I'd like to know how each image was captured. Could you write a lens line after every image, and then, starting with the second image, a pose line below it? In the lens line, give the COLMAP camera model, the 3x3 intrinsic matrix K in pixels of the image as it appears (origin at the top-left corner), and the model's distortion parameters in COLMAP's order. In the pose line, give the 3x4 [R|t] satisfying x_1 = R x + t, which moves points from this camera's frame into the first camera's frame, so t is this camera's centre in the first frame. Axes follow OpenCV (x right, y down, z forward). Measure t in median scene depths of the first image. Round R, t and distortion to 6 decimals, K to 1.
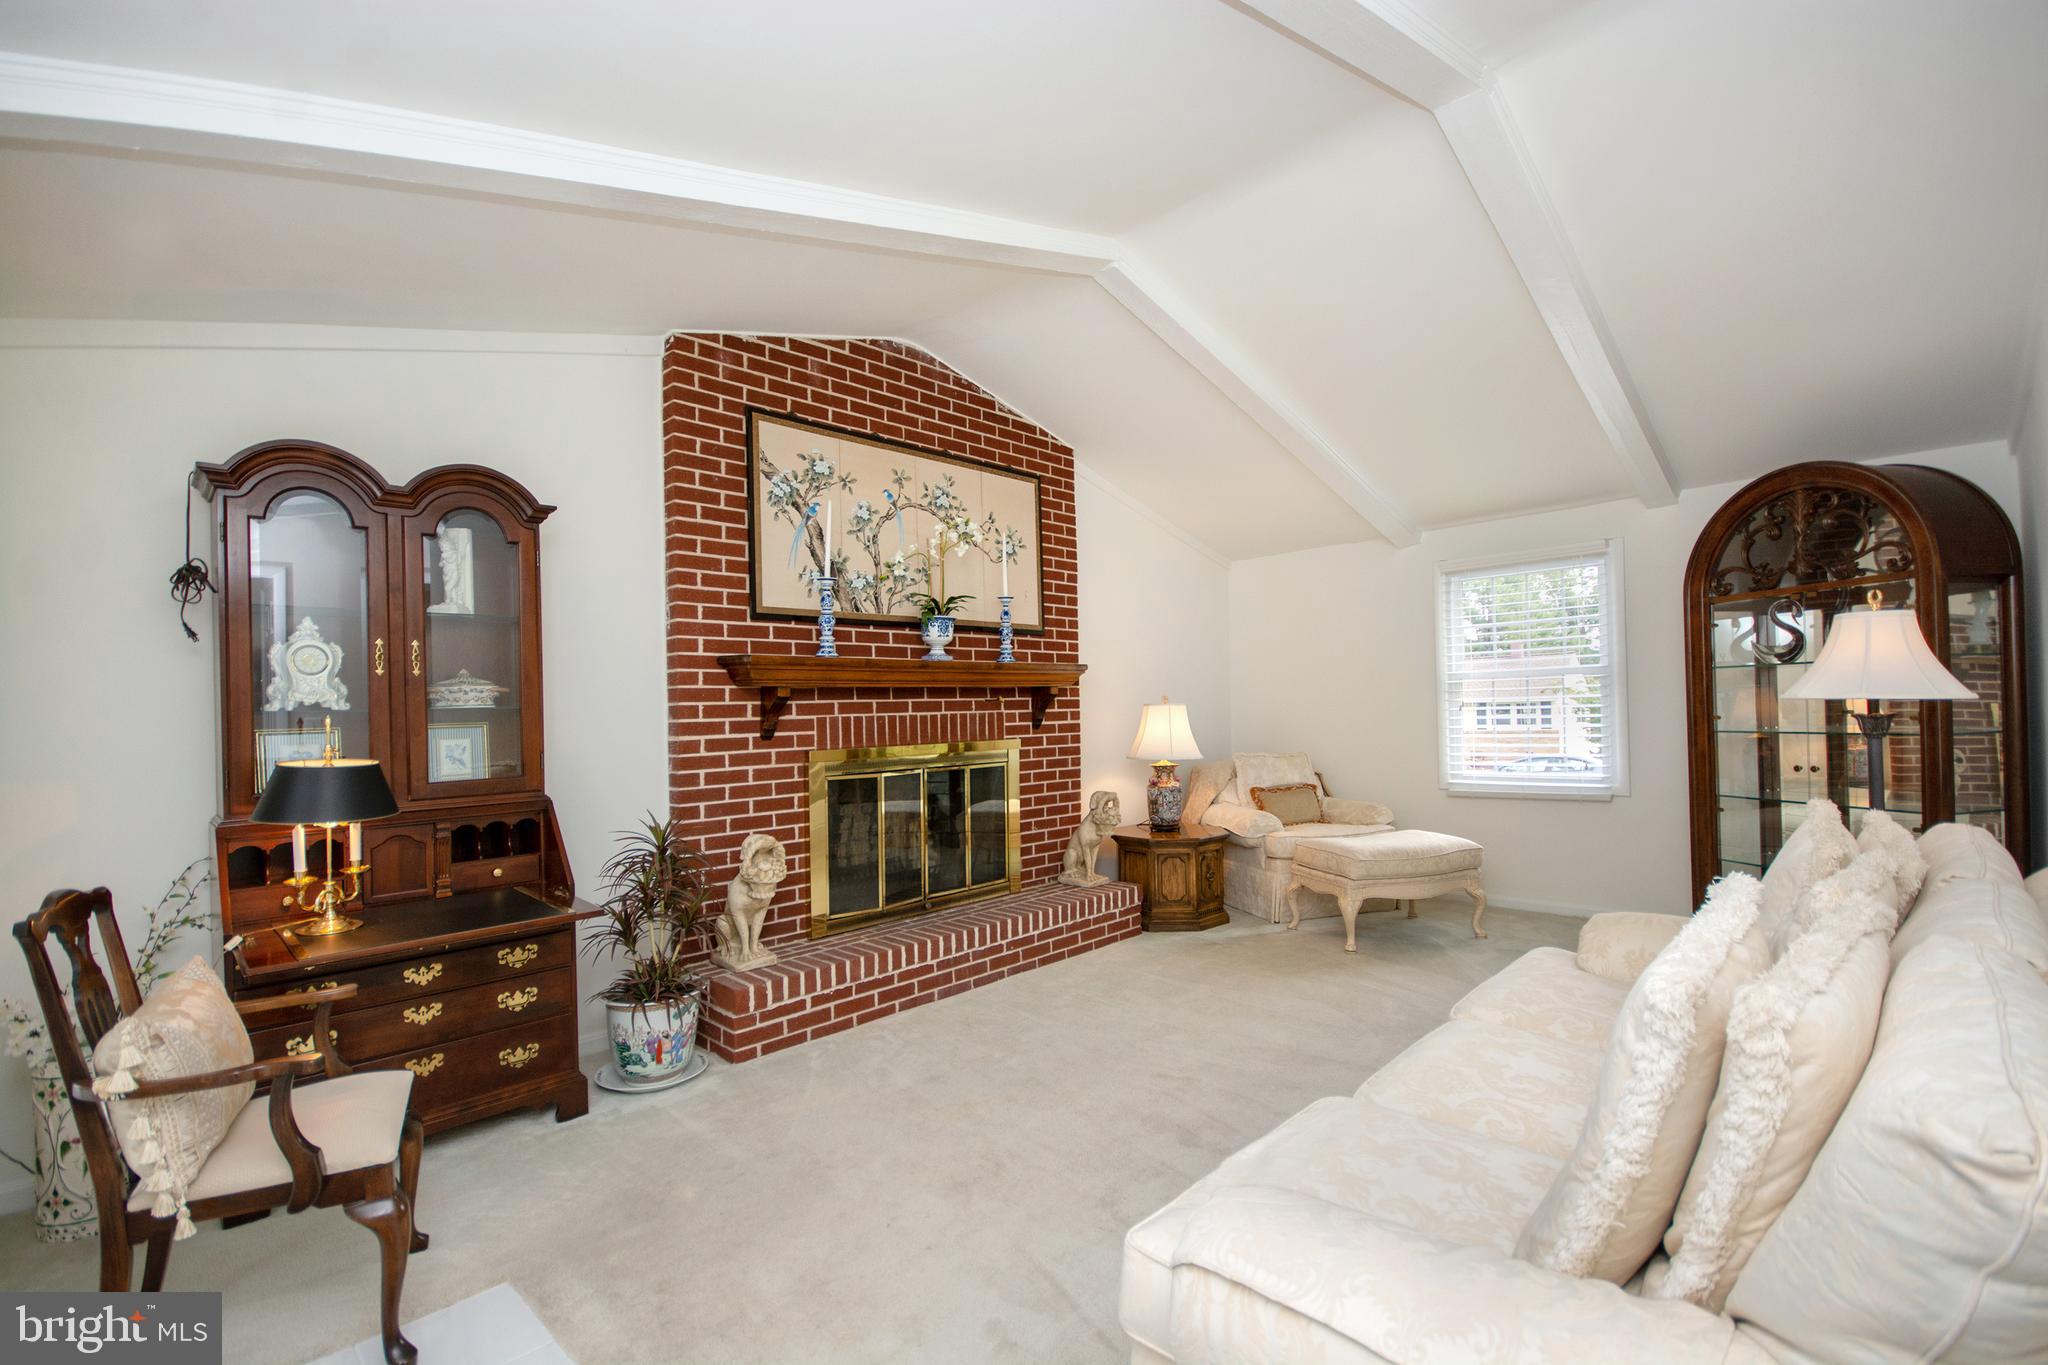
lens RADIAL K [[942.5, 0, 1011.8], [0, 942.5, 694.5], [0, 0, 1]] dist [-0.008401, -0.001904]
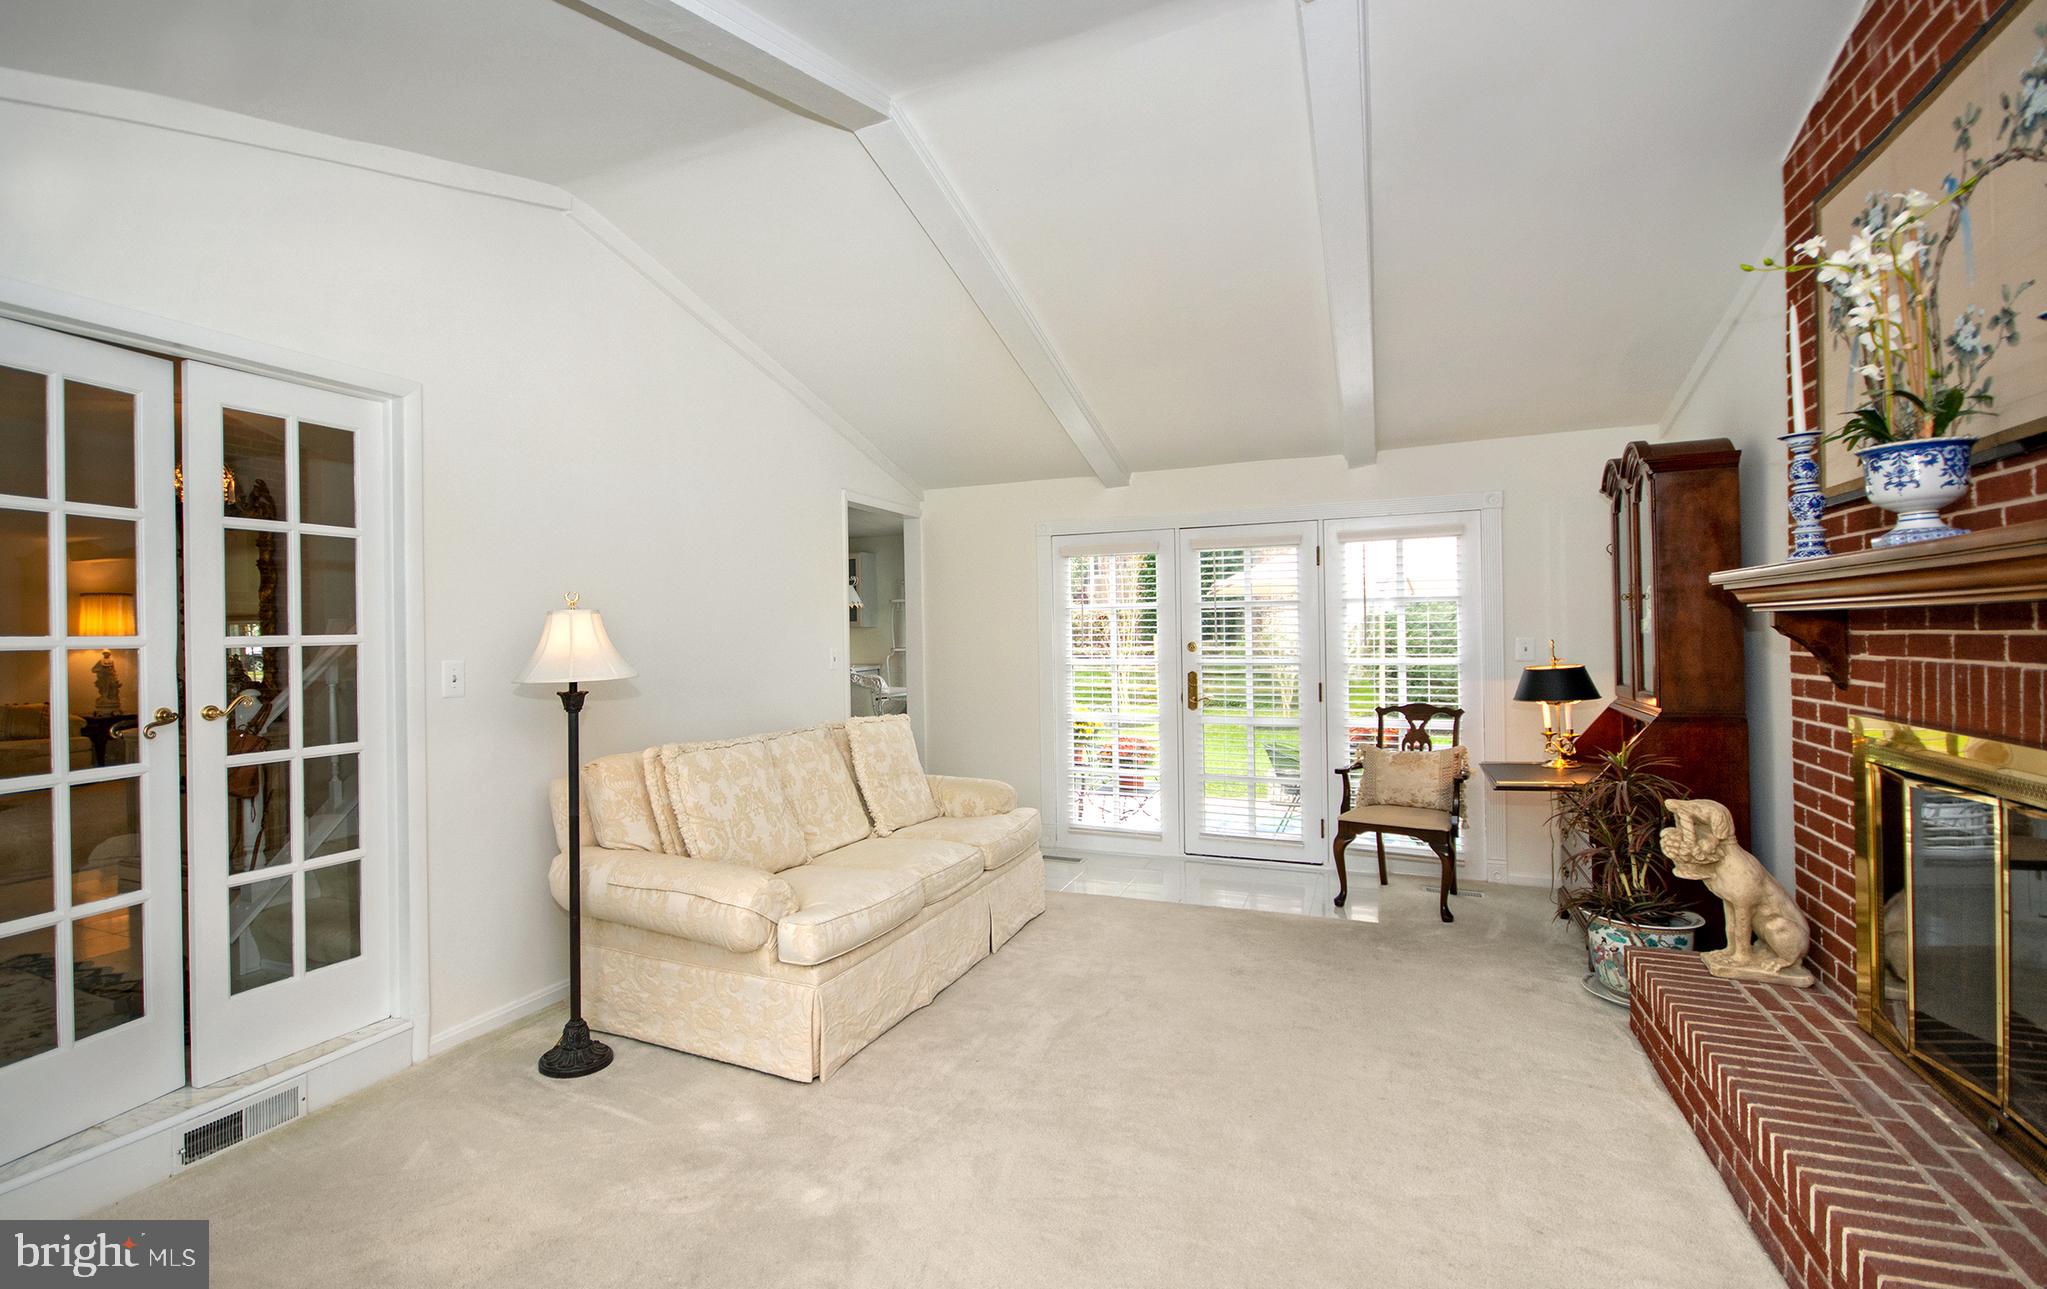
lens RADIAL K [[947.1, 0, 1011.4], [0, 947.1, 627.9], [0, 0, 1]] dist [-0.008118, 0.001190]
pose [[-0.920284, 0.024651, -0.390475, 0.494107], [0.030226, 0.999510, -0.008138, -0.006462], [0.390083, -0.019292, -0.920578, 1.285220]]
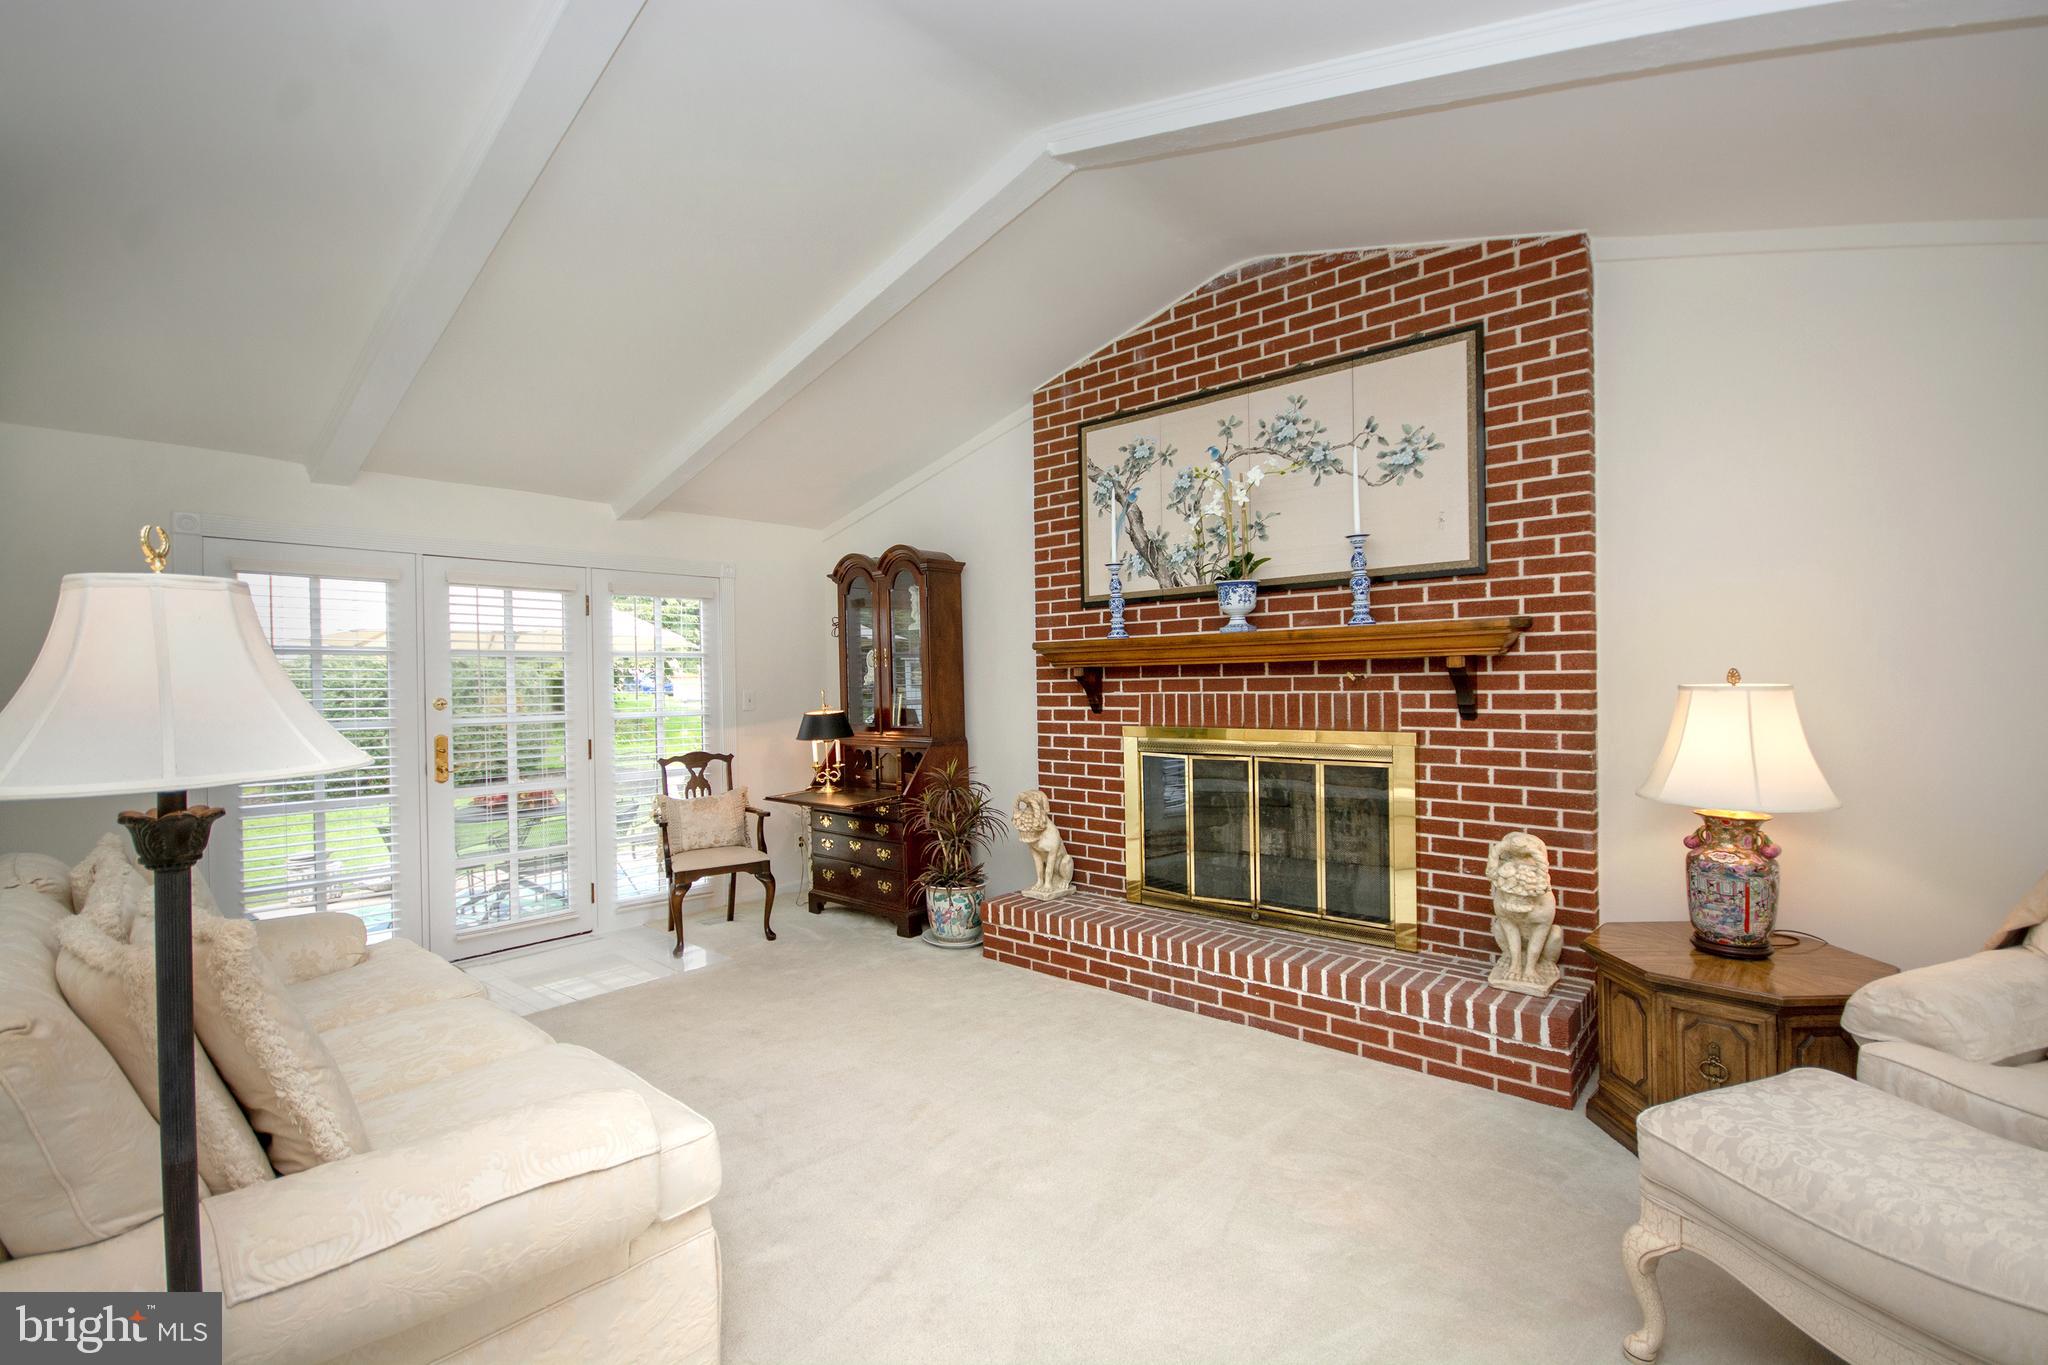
lens RADIAL K [[885.3, 0, 1002.3], [0, 885.3, 684.8], [0, 0, 1]] dist [0.005103, 0.000230]
pose [[0.042111, 0.019072, -0.998931, 0.745997], [0.023776, 0.999516, 0.020086, -0.009461], [0.998830, -0.024596, 0.041637, 0.783423]]
